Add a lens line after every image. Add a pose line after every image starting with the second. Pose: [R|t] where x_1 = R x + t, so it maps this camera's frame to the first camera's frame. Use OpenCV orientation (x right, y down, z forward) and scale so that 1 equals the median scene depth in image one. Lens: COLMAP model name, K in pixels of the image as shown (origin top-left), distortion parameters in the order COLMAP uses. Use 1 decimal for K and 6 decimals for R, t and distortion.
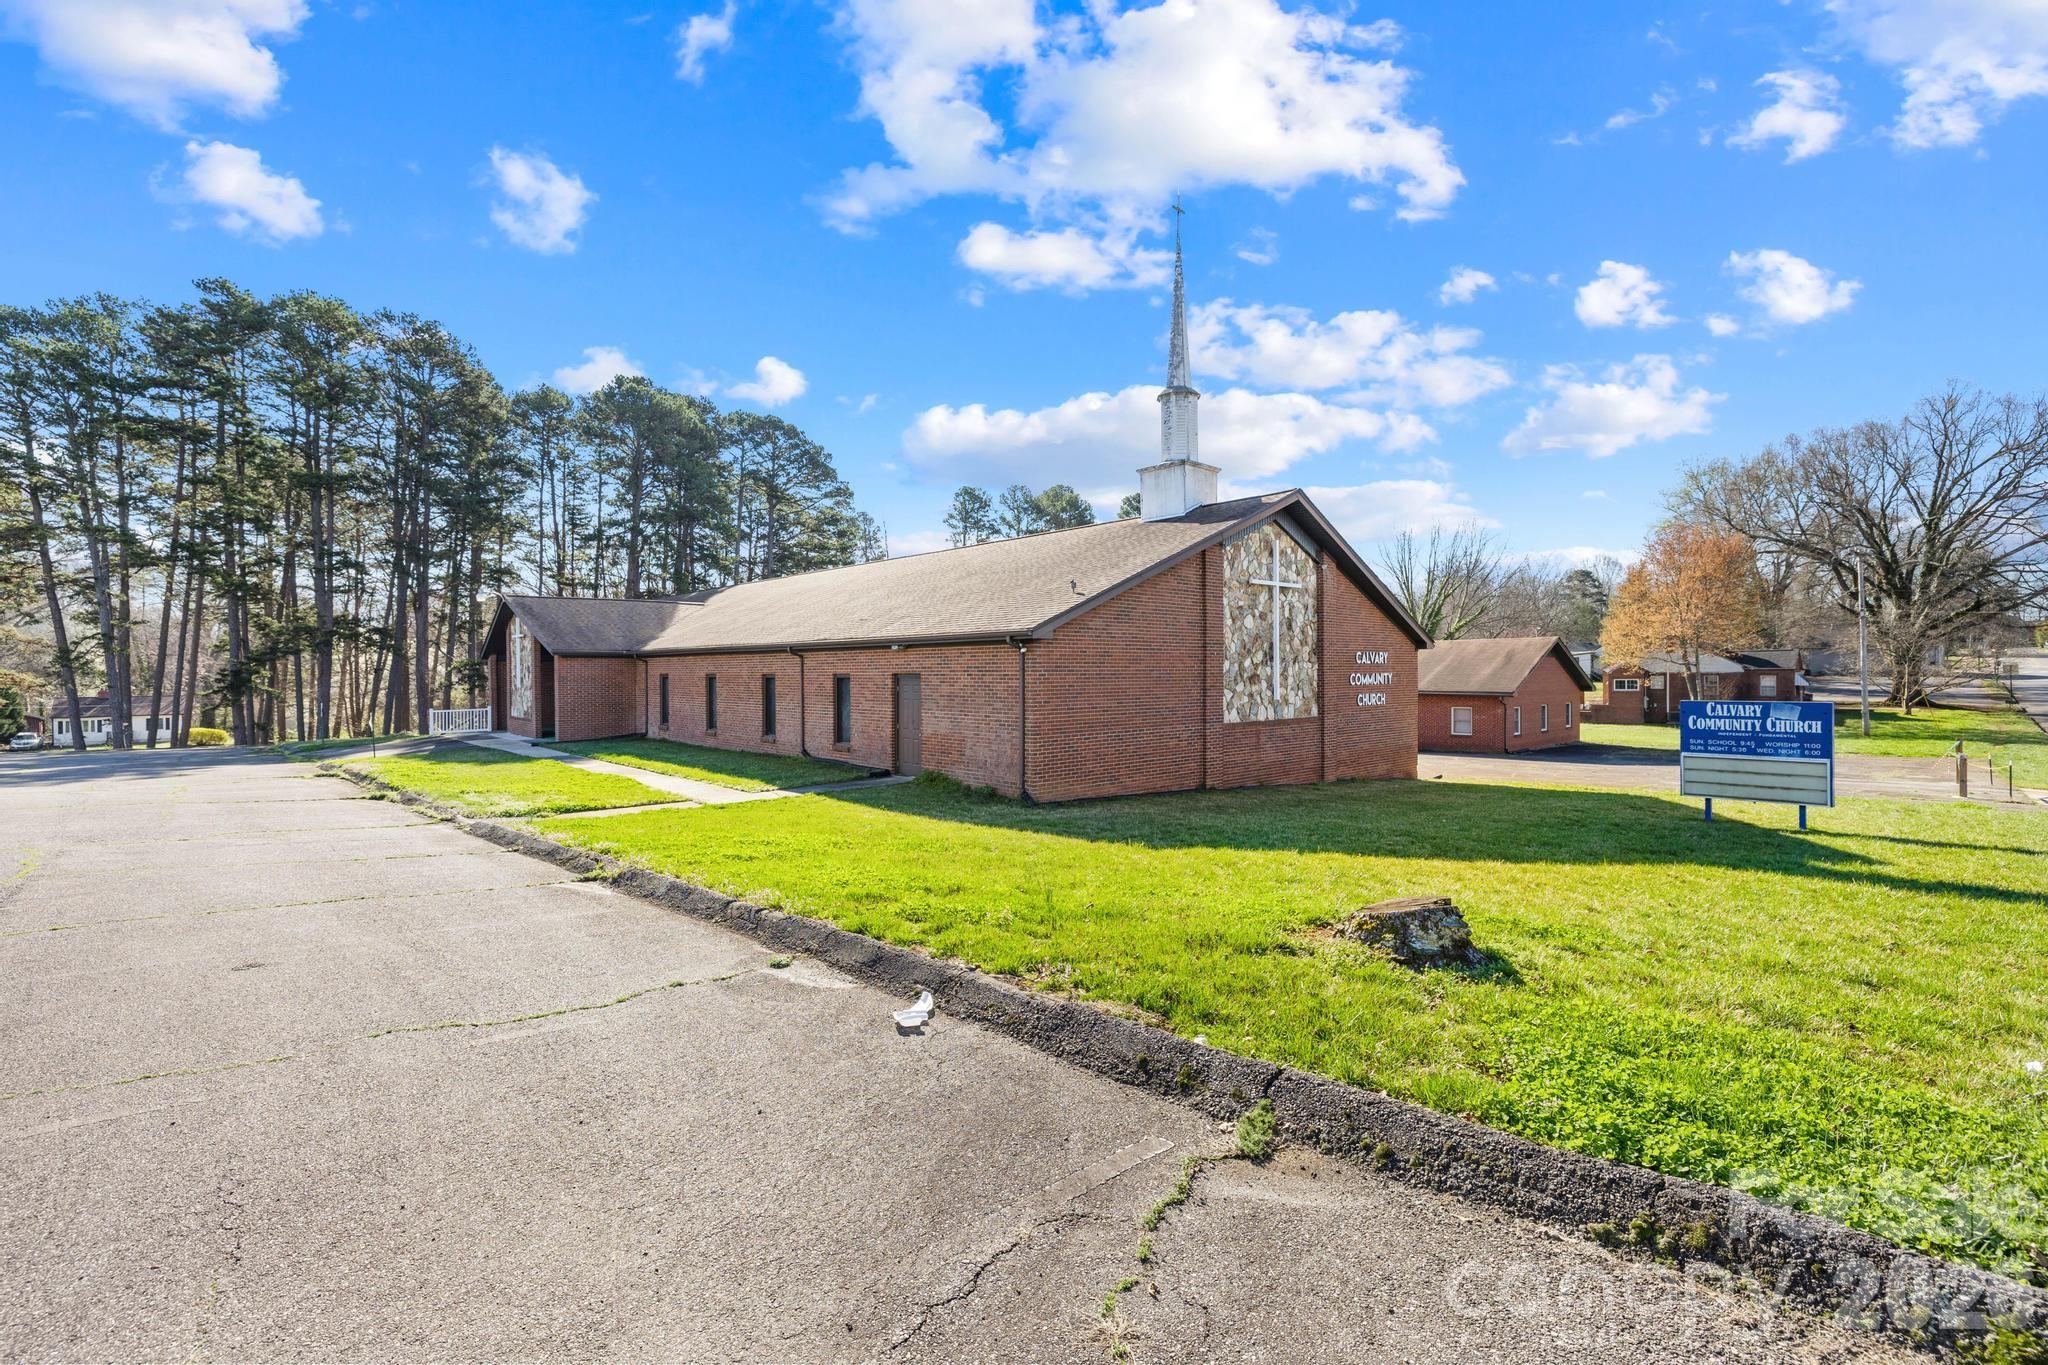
lens RADIAL K [[936.1, 0, 1019.7], [0, 936.1, 682.6], [0, 0, 1]] dist [-0.004916, -0.000853]
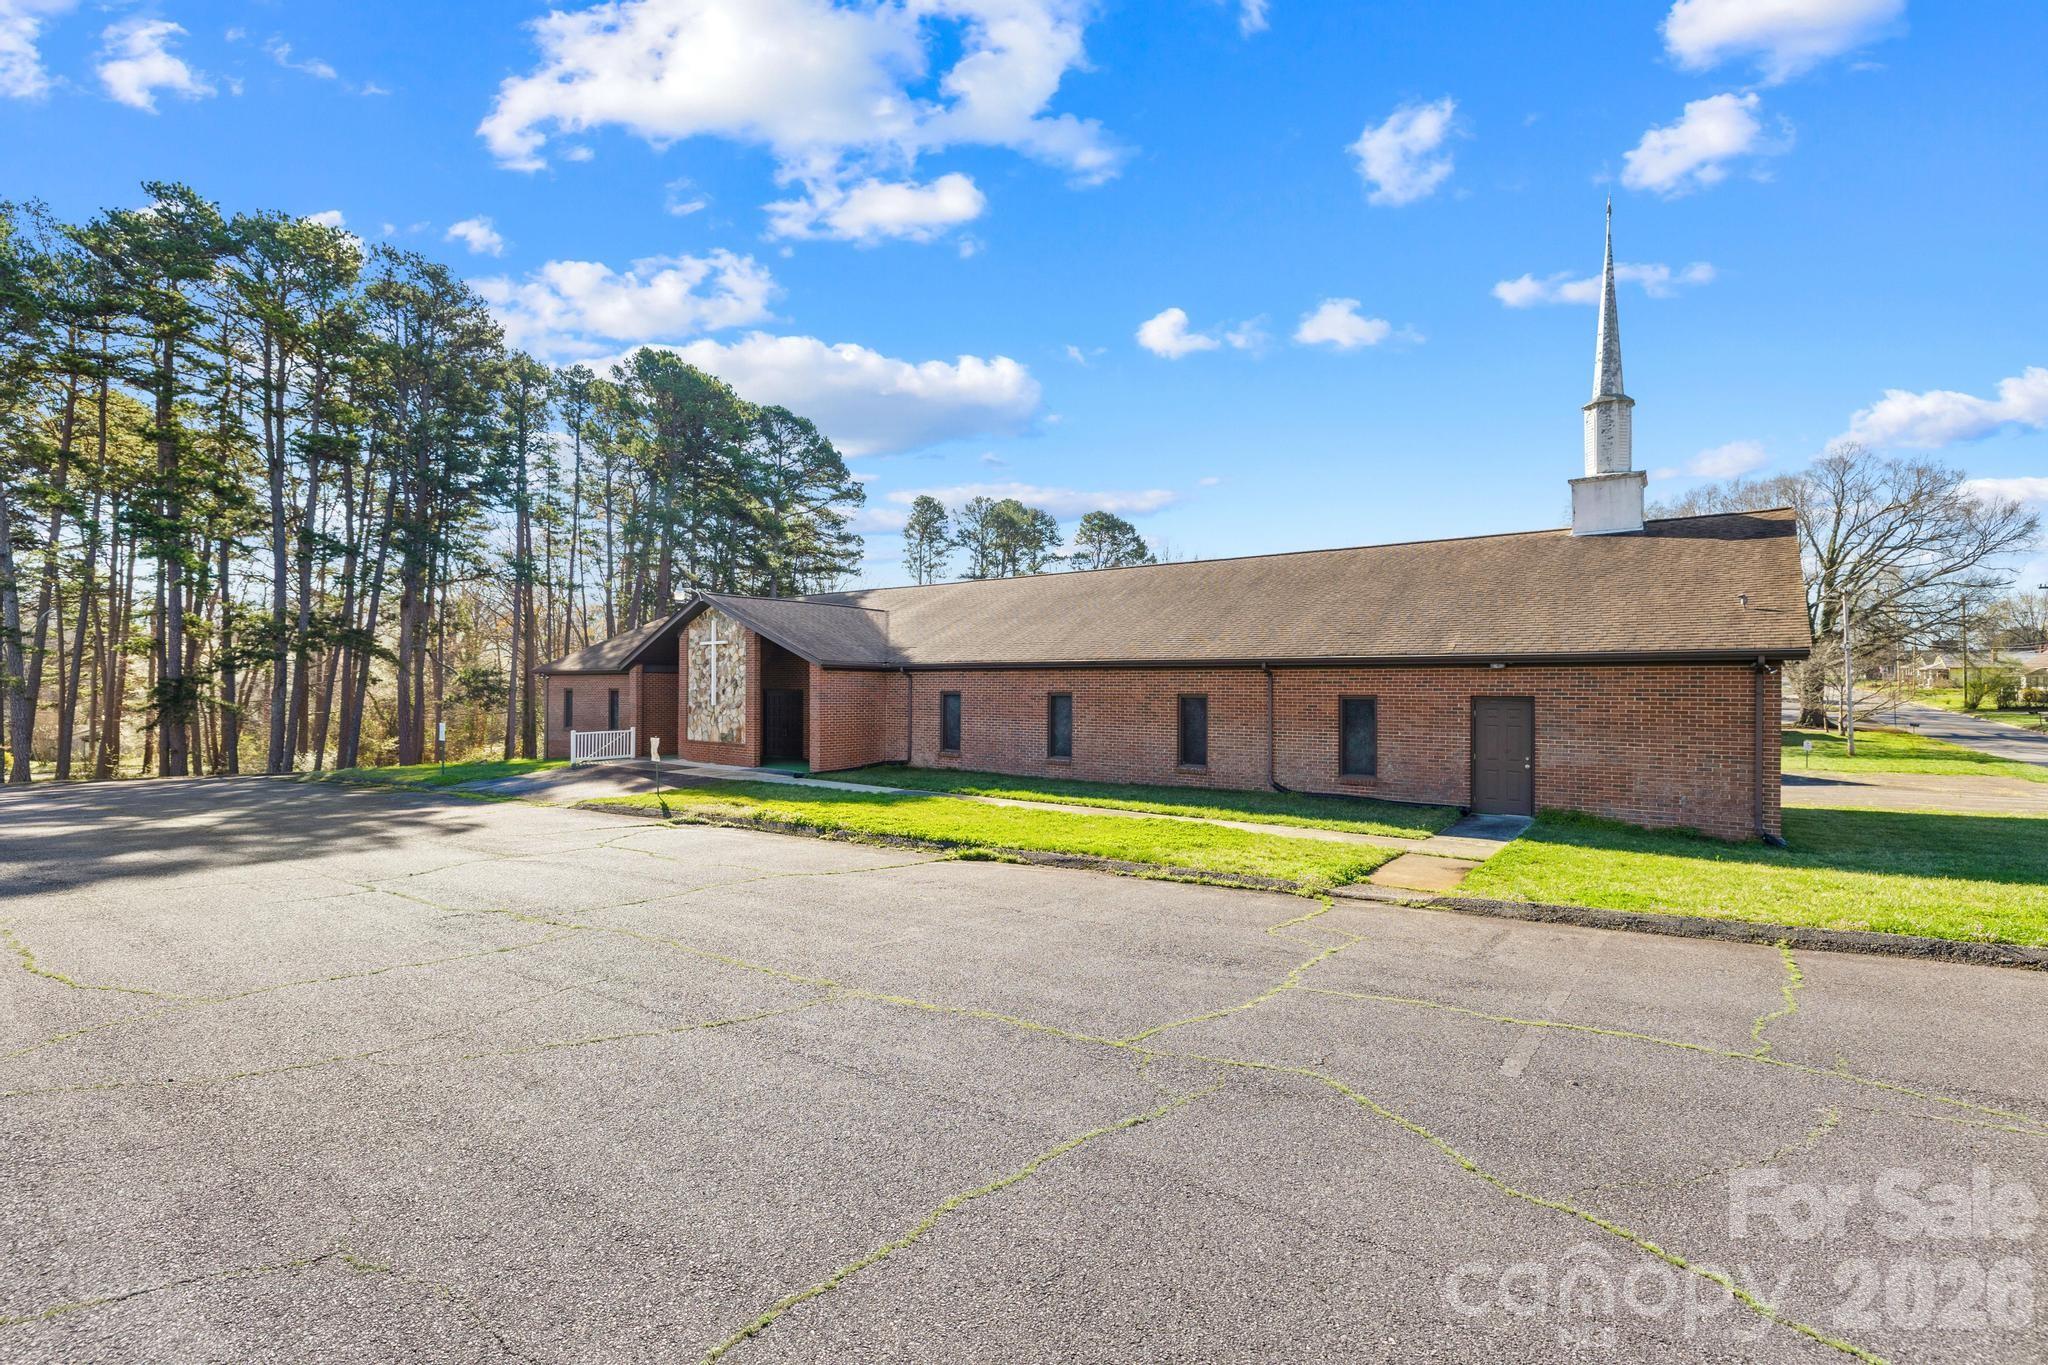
lens RADIAL K [[936.1, 0, 1025.9], [0, 936.1, 684.9], [0, 0, 1]] dist [-0.004916, -0.000853]
pose [[0.981928, 0.010806, 0.188948, -0.454371], [-0.007851, 0.999835, -0.016379, -0.001712], [-0.189094, 0.014599, 0.981851, 0.145366]]
